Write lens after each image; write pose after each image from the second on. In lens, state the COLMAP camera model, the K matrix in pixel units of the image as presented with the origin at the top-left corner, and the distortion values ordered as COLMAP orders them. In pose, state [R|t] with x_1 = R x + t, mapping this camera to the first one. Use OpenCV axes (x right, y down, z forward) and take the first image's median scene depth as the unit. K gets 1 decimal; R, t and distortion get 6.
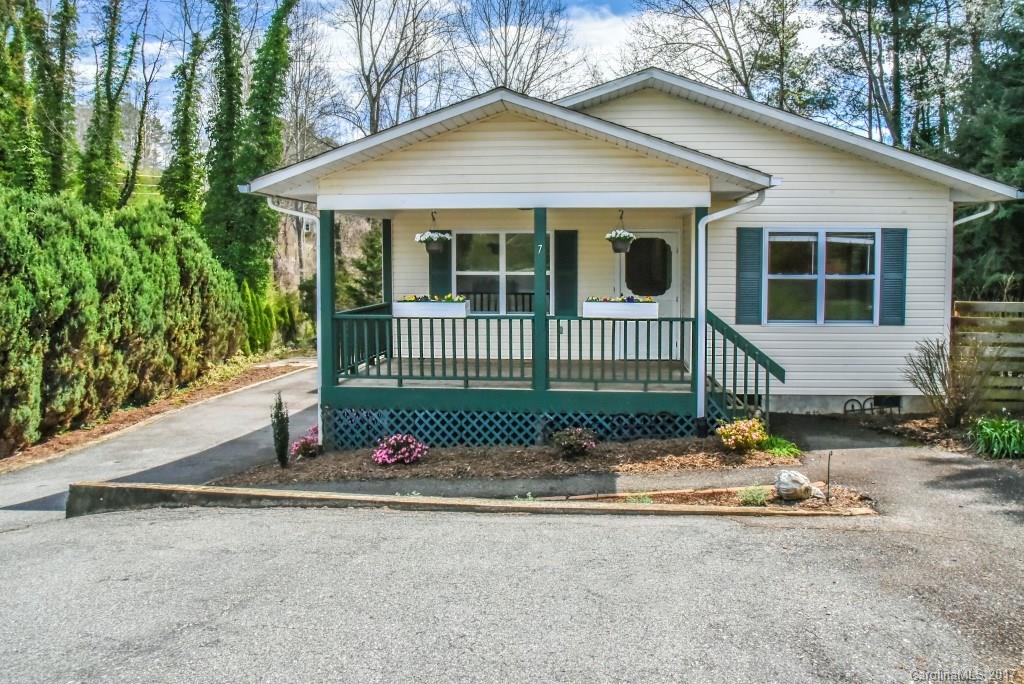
lens RADIAL K [[733.1, 0, 515.9], [0, 733.1, 317.1], [0, 0, 1]] dist [-0.070744, 0.003381]
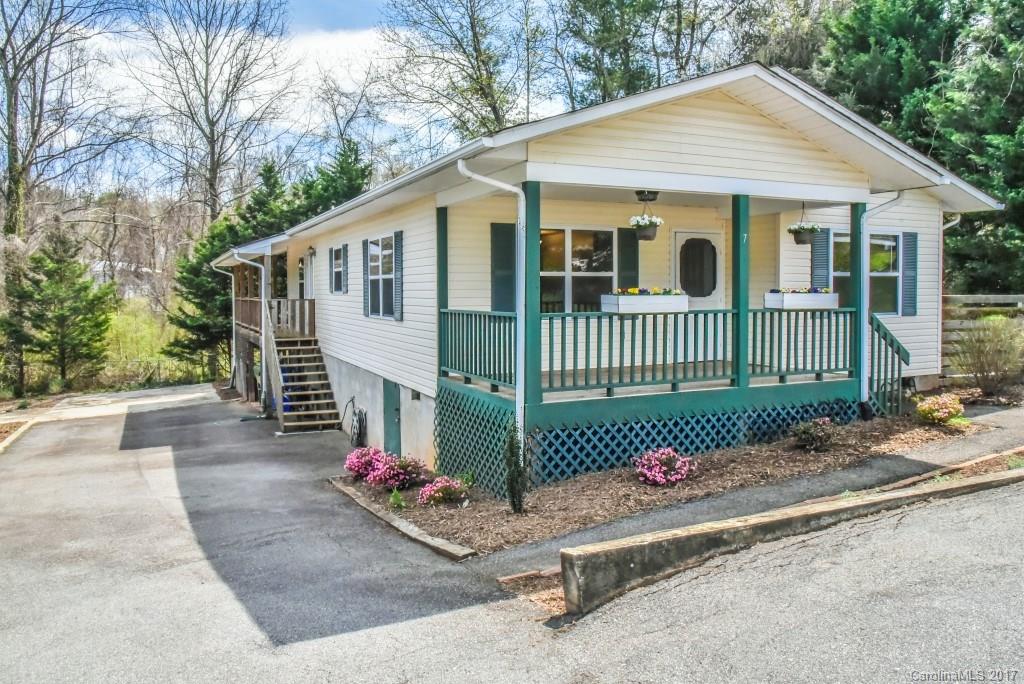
lens RADIAL K [[756.7, 0, 512.0], [0, 756.7, 342.0], [0, 0, 1]] dist [-0.046996, 0.003985]
pose [[0.864112, -0.039823, 0.501721, -0.633988], [0.047597, 0.998863, -0.002694, 0.026232], [-0.501044, 0.026208, 0.865025, 0.270403]]
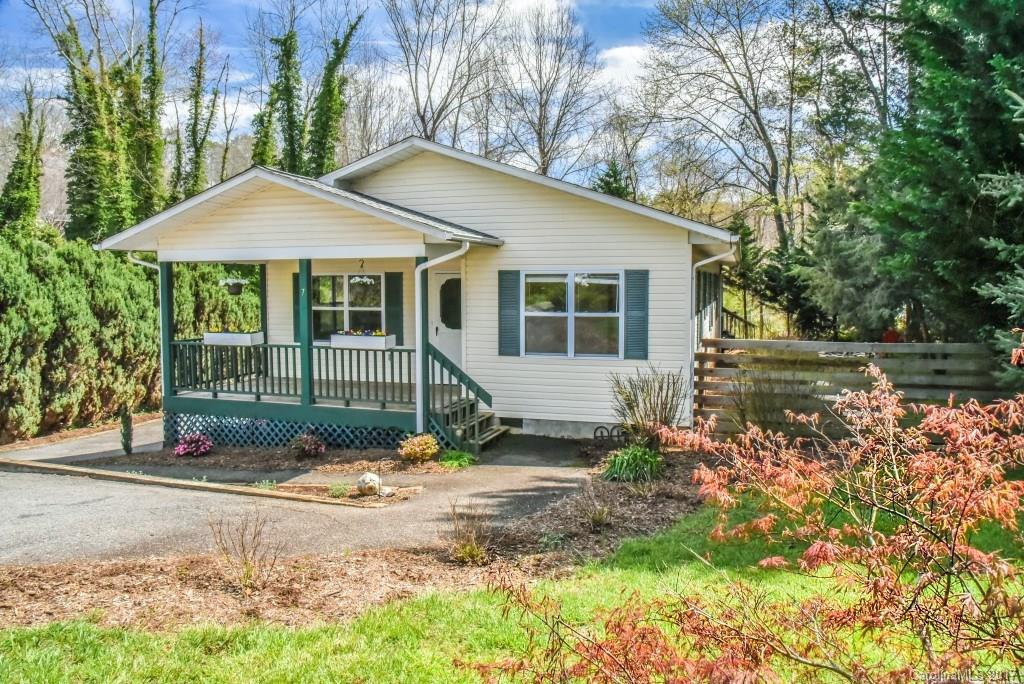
lens RADIAL K [[756.7, 0, 512.0], [0, 756.7, 342.0], [0, 0, 1]] dist [-0.046996, 0.003985]
pose [[0.971501, 0.017391, -0.236398, 0.598643], [-0.017143, 0.999848, 0.003107, -0.015101], [0.236416, 0.001034, 0.971651, -0.142498]]
